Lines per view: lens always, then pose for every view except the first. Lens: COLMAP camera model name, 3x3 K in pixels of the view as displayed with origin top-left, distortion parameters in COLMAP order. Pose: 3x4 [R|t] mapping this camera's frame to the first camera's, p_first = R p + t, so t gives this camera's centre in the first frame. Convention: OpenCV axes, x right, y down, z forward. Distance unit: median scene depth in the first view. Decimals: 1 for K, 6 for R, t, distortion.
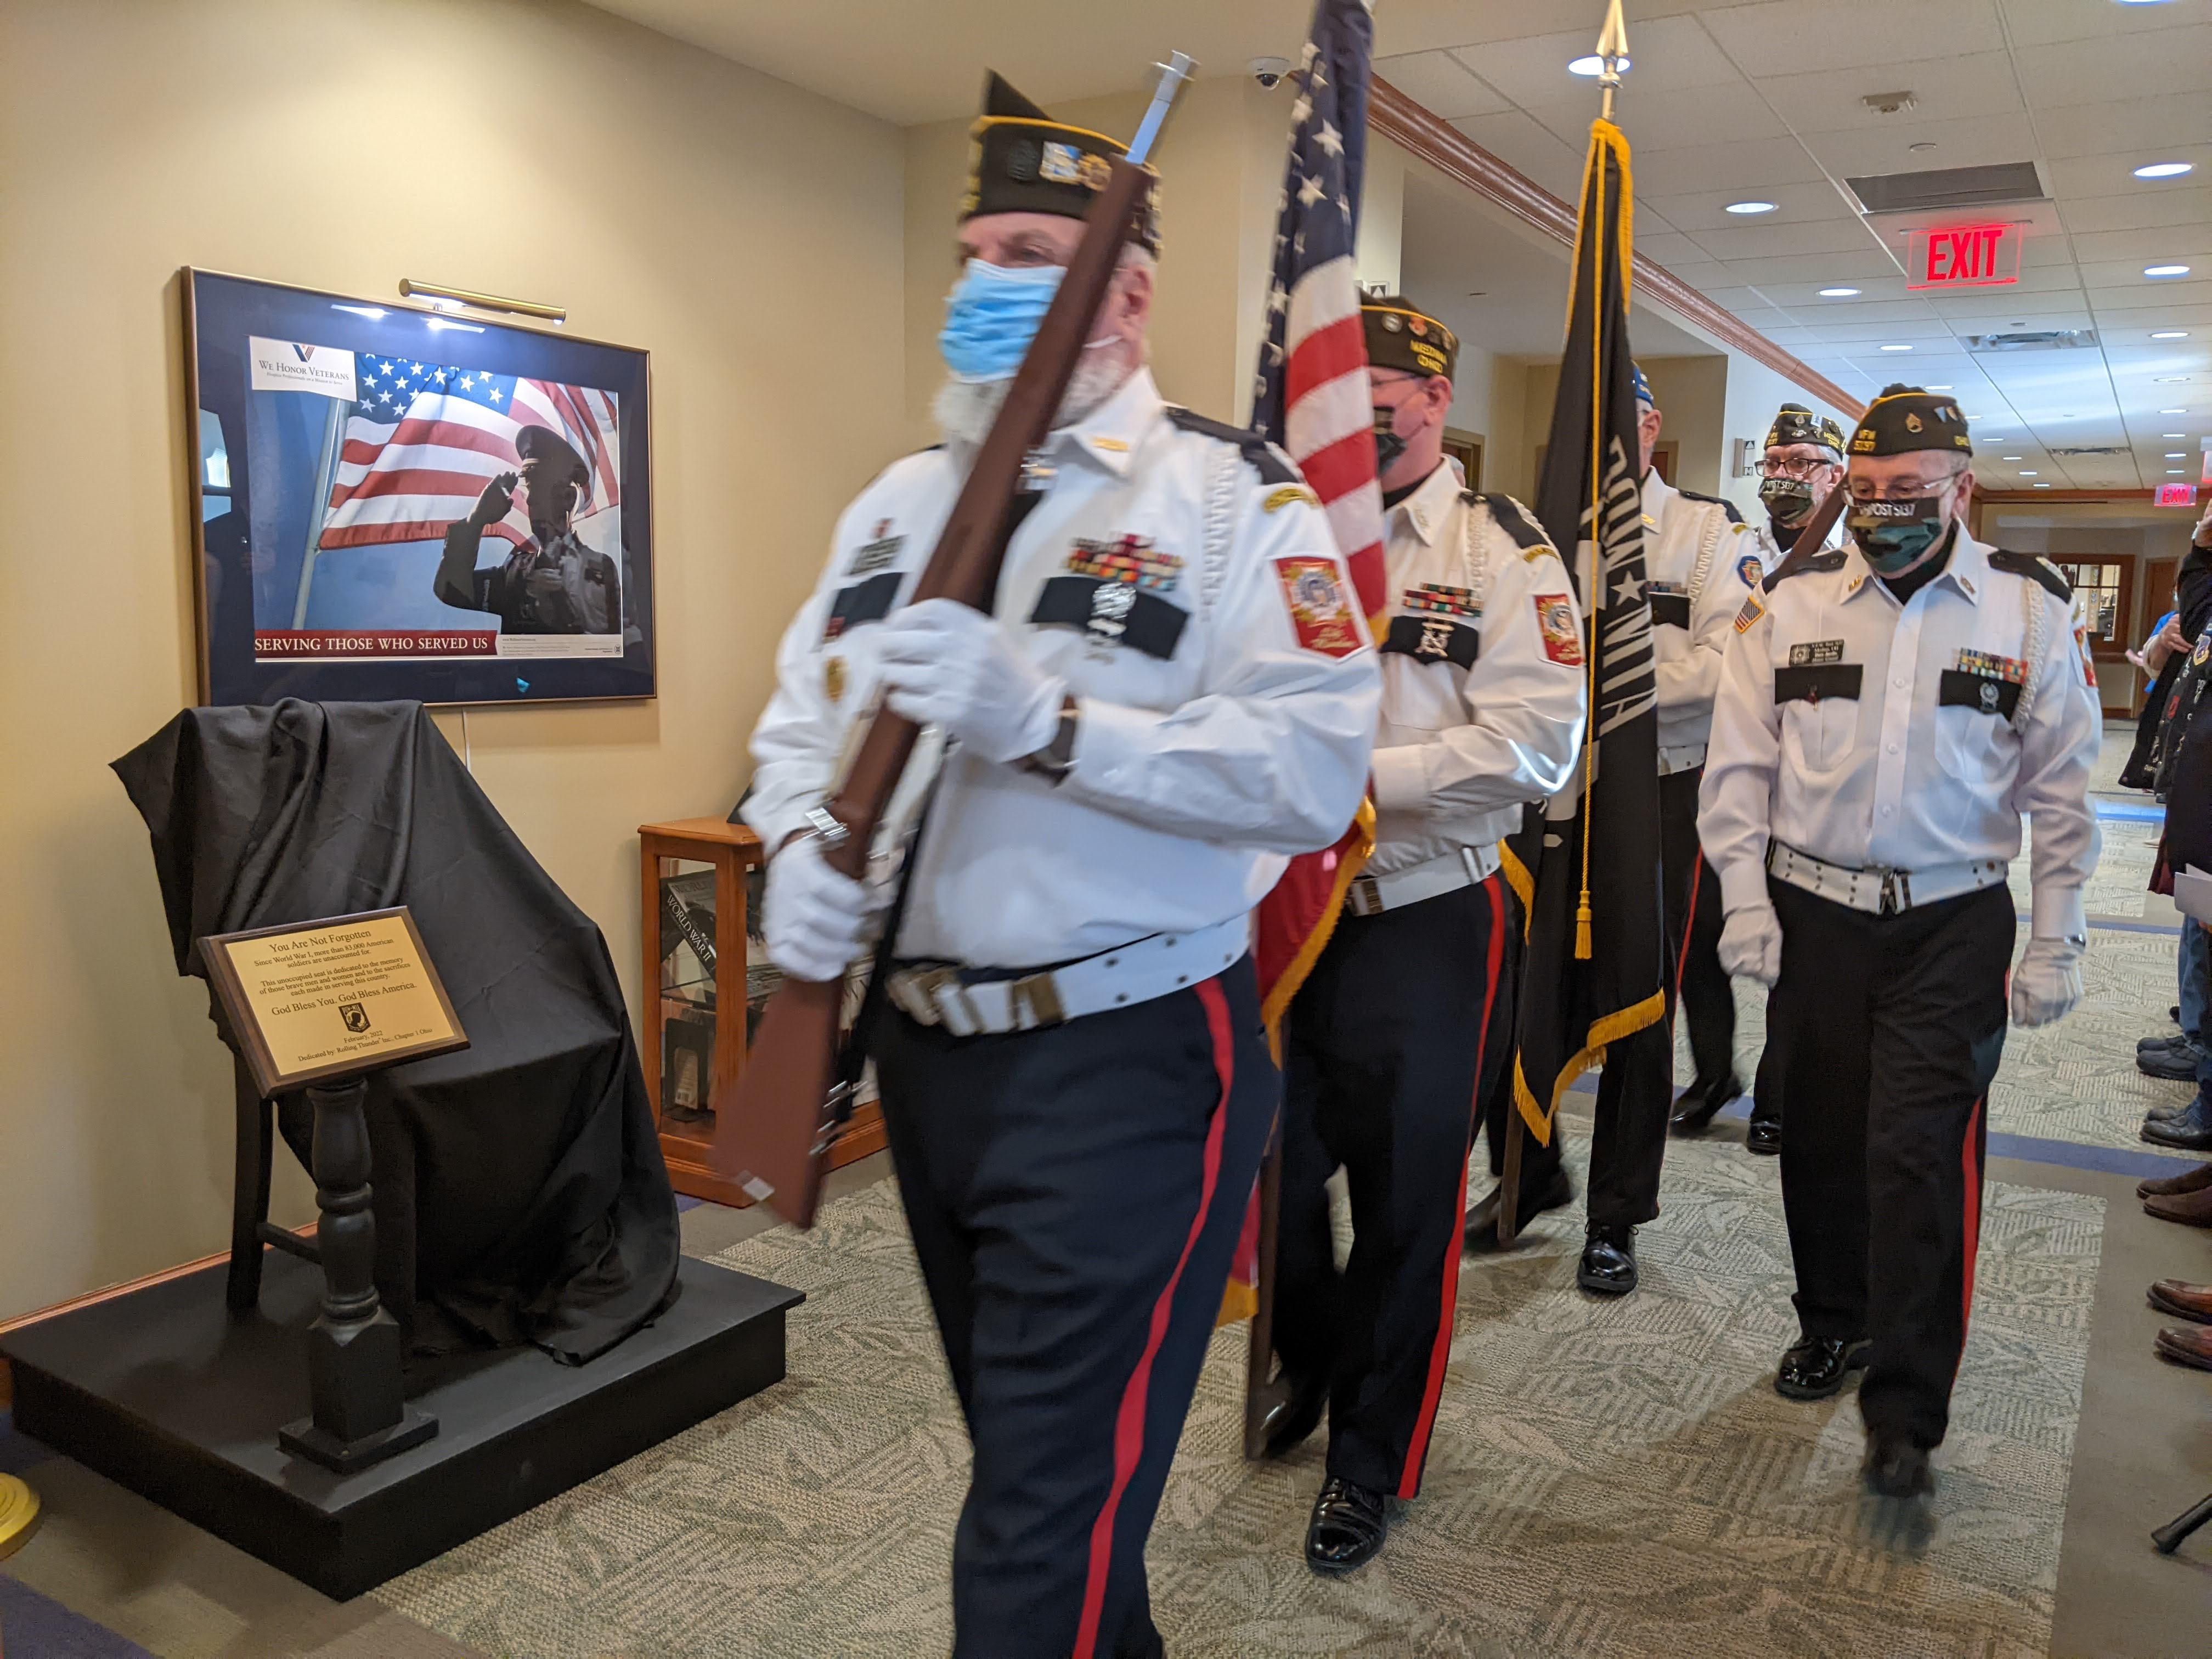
lens RADIAL K [[1797.4, 0, 1115.7], [0, 1797.4, 826.1], [0, 0, 1]] dist [0.083181, -0.181284]
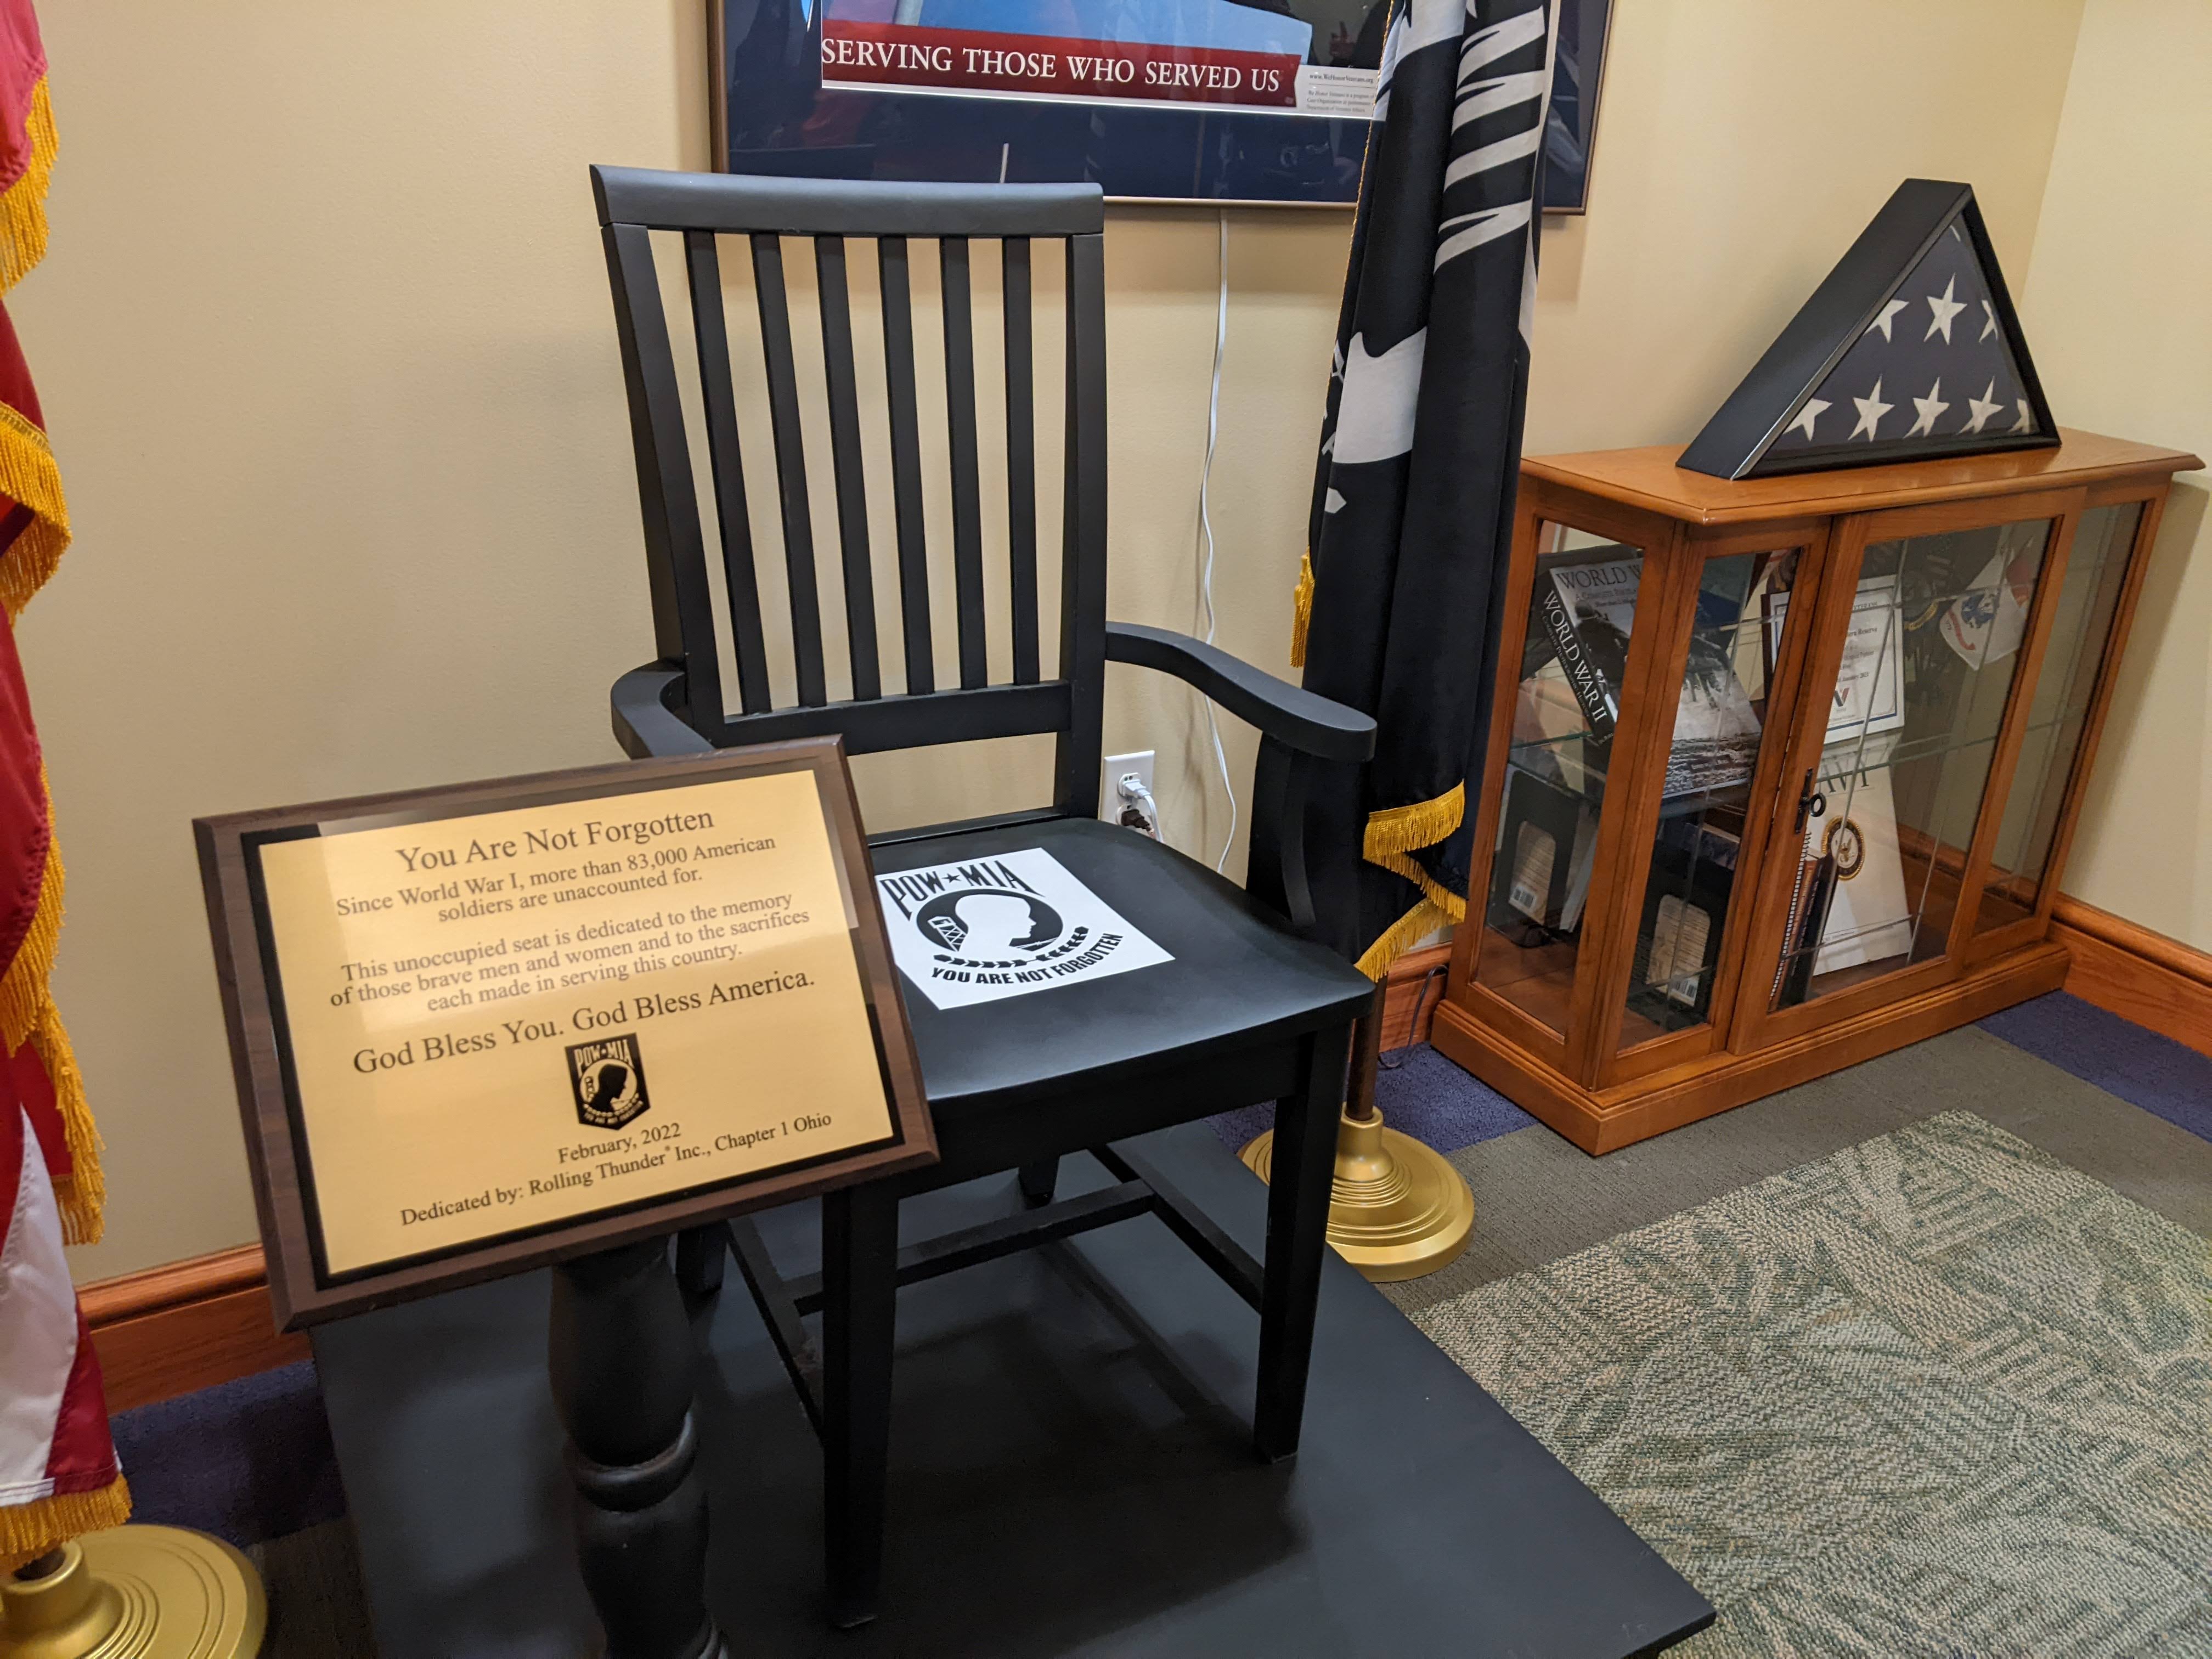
lens RADIAL K [[1797.4, 0, 1115.7], [0, 1797.4, 826.1], [0, 0, 1]] dist [0.083181, -0.181284]
pose [[0.883565, 0.195233, -0.425674, -0.134576], [-0.087653, 0.961838, 0.259201, -0.028377], [0.460033, -0.191710, 0.866958, 0.521603]]
